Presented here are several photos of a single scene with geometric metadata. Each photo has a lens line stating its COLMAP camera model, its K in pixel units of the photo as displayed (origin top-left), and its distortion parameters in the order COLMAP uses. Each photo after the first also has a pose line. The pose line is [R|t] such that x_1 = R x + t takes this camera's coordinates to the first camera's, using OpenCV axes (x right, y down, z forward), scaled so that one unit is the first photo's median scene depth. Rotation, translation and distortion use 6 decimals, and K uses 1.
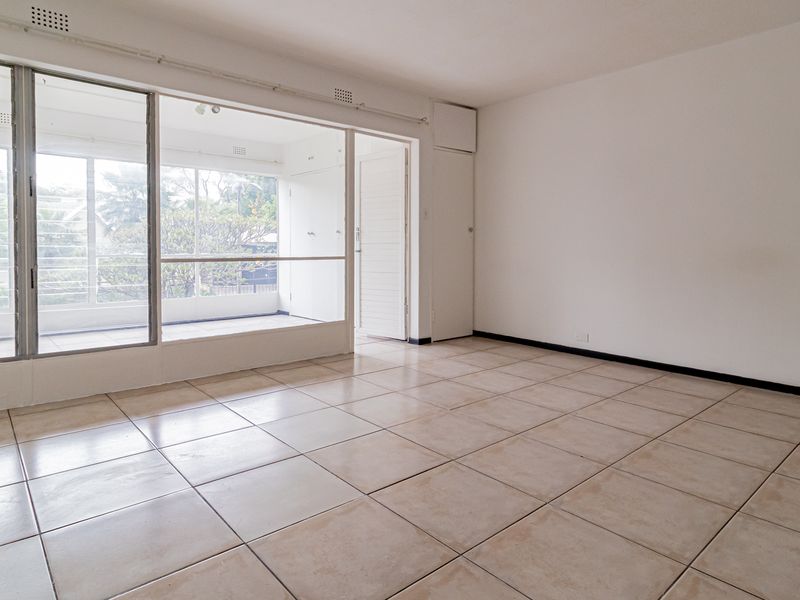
lens RADIAL K [[500.1, 0, 401.3], [0, 500.1, 258.0], [0, 0, 1]] dist [0.007909, 0.001231]
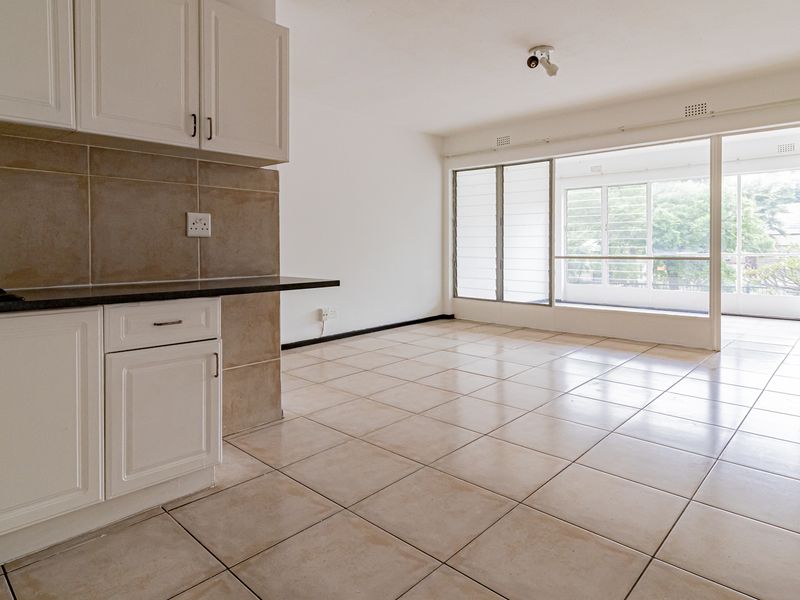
lens RADIAL K [[490.6, 0, 400.4], [0, 490.6, 256.0], [0, 0, 1]] dist [0.002627, 0.000073]
pose [[0.092099, 0.017756, -0.995592, 1.215842], [-0.013769, 0.999768, 0.016557, -0.020794], [0.995655, 0.012183, 0.092322, 0.361159]]
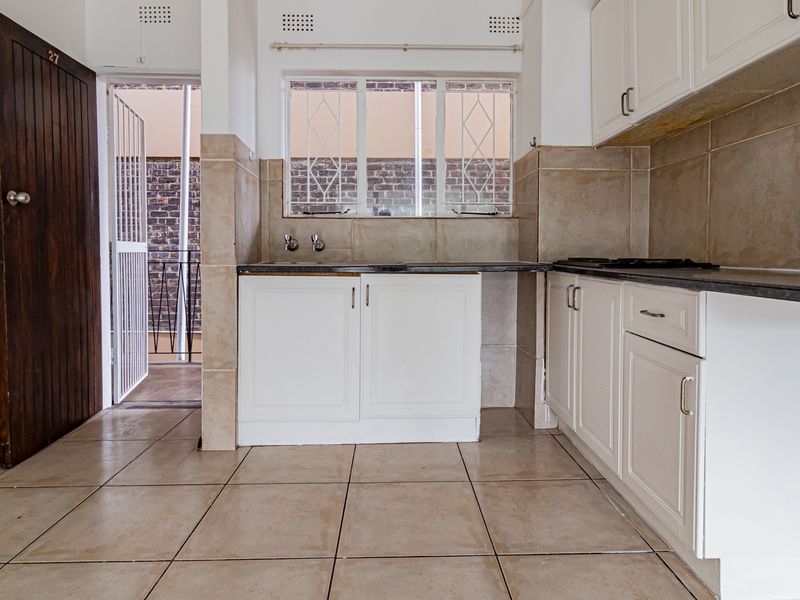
lens RADIAL K [[497.0, 0, 402.0], [0, 497.0, 262.2], [0, 0, 1]] dist [0.000050, -0.000895]
pose [[-0.764449, -0.013345, 0.644546, 0.469896], [0.012202, 0.999307, 0.035163, 0.005705], [-0.644568, 0.034745, -0.763757, 0.654618]]
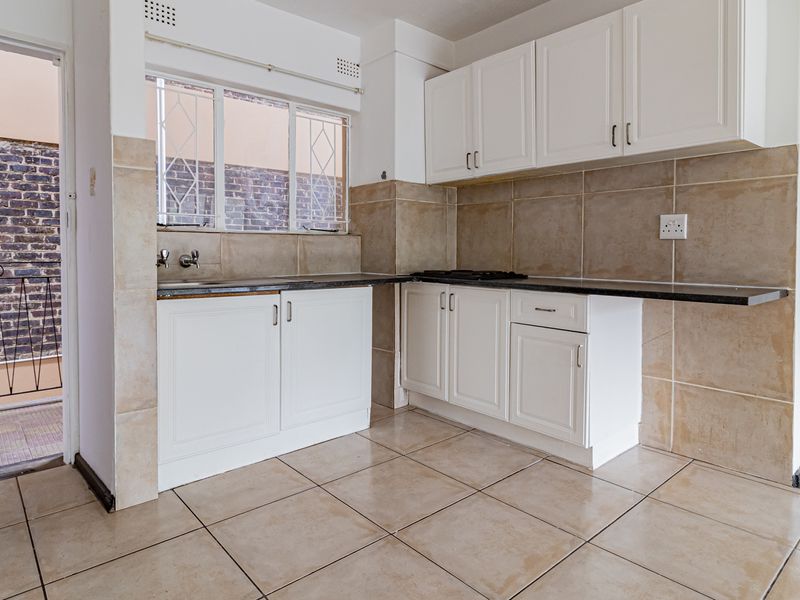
lens RADIAL K [[497.0, 0, 402.0], [0, 497.0, 262.2], [0, 0, 1]] dist [0.000050, -0.000895]
pose [[-0.999988, -0.002282, 0.004374, 0.810155], [-0.002096, 0.999115, 0.042020, -0.029950], [-0.004466, 0.042010, -0.999107, 0.898259]]
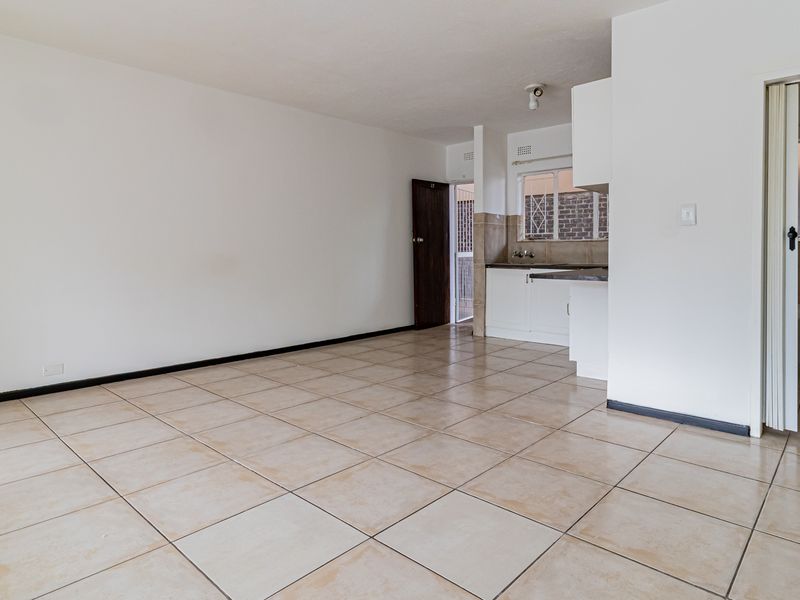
lens RADIAL K [[493.3, 0, 405.6], [0, 493.3, 261.5], [0, 0, 1]] dist [0.000265, 0.001424]
pose [[-0.106302, -0.024907, 0.994022, -0.687147], [0.024151, 0.999327, 0.027622, -0.034733], [-0.994041, 0.026943, -0.105629, 0.743648]]
